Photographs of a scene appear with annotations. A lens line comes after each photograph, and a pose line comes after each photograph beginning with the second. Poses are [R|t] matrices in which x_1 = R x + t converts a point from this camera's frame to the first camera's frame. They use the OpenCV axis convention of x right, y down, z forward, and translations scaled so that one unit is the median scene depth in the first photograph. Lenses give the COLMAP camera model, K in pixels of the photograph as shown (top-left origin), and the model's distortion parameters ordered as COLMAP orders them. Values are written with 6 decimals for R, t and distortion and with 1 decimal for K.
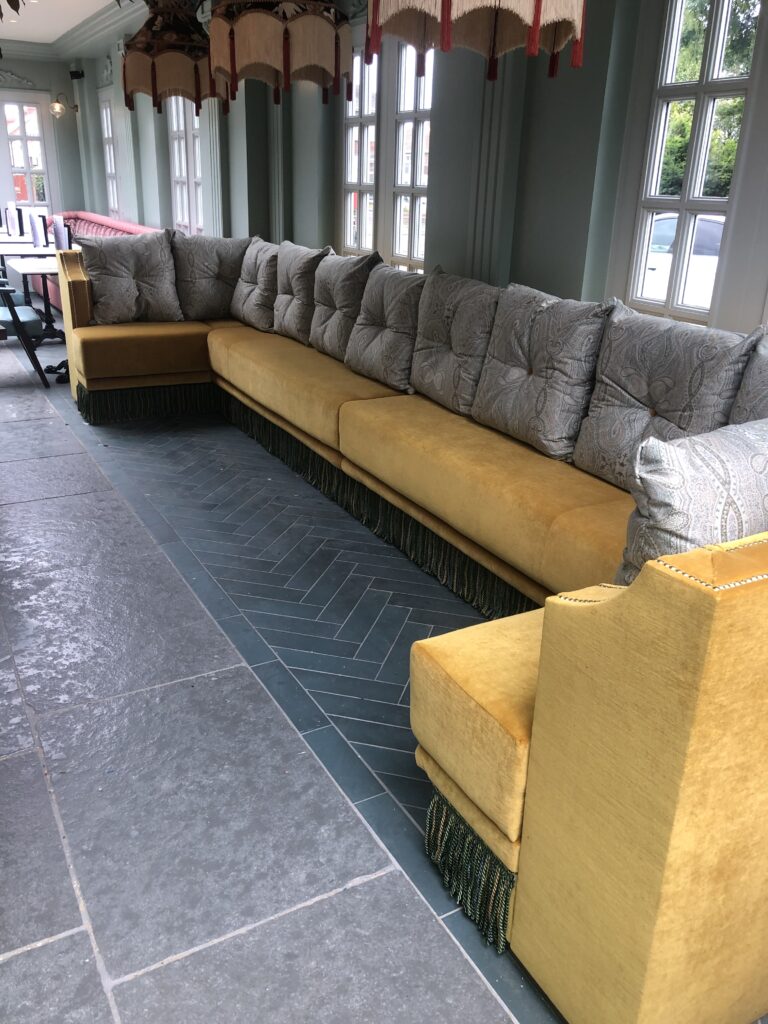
lens RADIAL K [[833.4, 0, 385.7], [0, 833.4, 513.9], [0, 0, 1]] dist [0.012315, -0.005186]
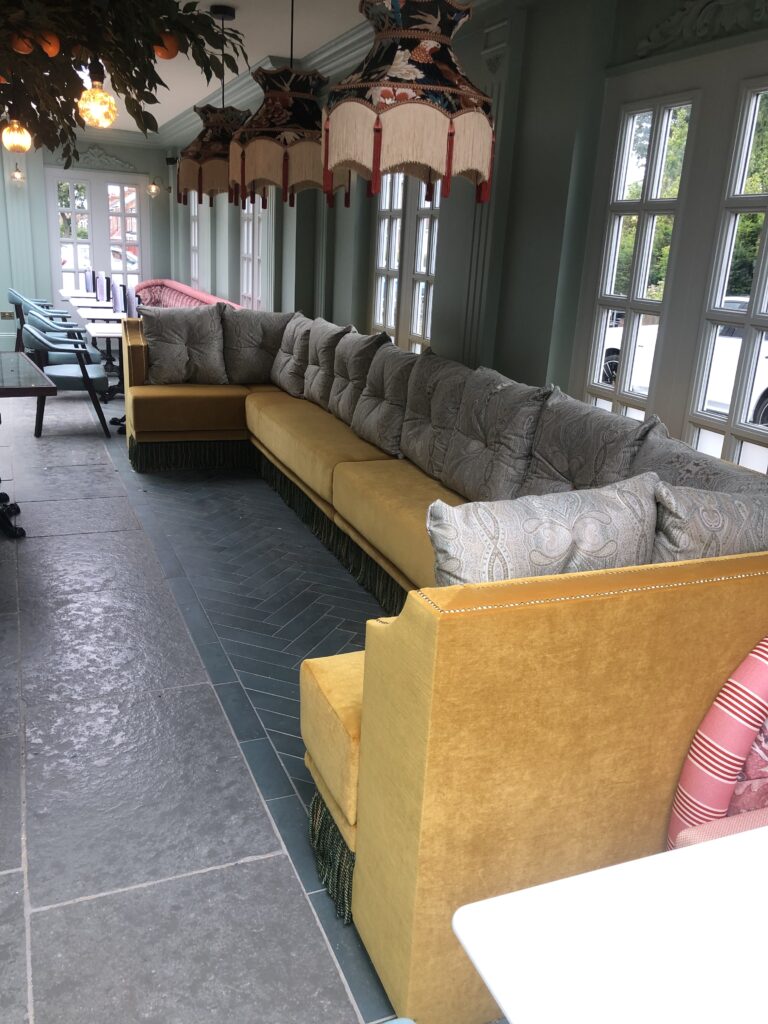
lens RADIAL K [[833.4, 0, 381.7], [0, 833.4, 518.5], [0, 0, 1]] dist [0.012315, -0.005186]
pose [[0.992826, 0.058442, -0.104312, 0.146825], [-0.065471, 0.995717, -0.065278, 0.011327], [0.100051, 0.071639, 0.992400, -0.118468]]
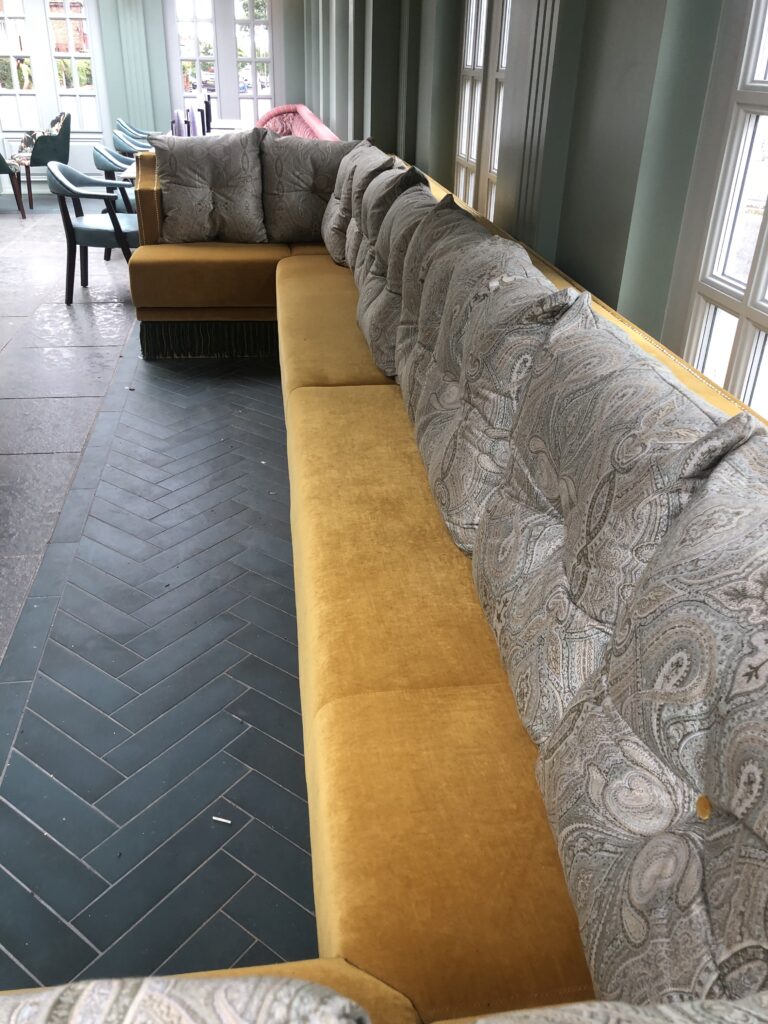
lens RADIAL K [[833.4, 0, 381.6], [0, 833.4, 505.4], [0, 0, 1]] dist [0.012315, -0.005186]
pose [[0.929359, 0.162735, -0.331376, 0.305219], [-0.128510, 0.984069, 0.122853, -0.149065], [0.346089, -0.071589, 0.935466, 0.395671]]
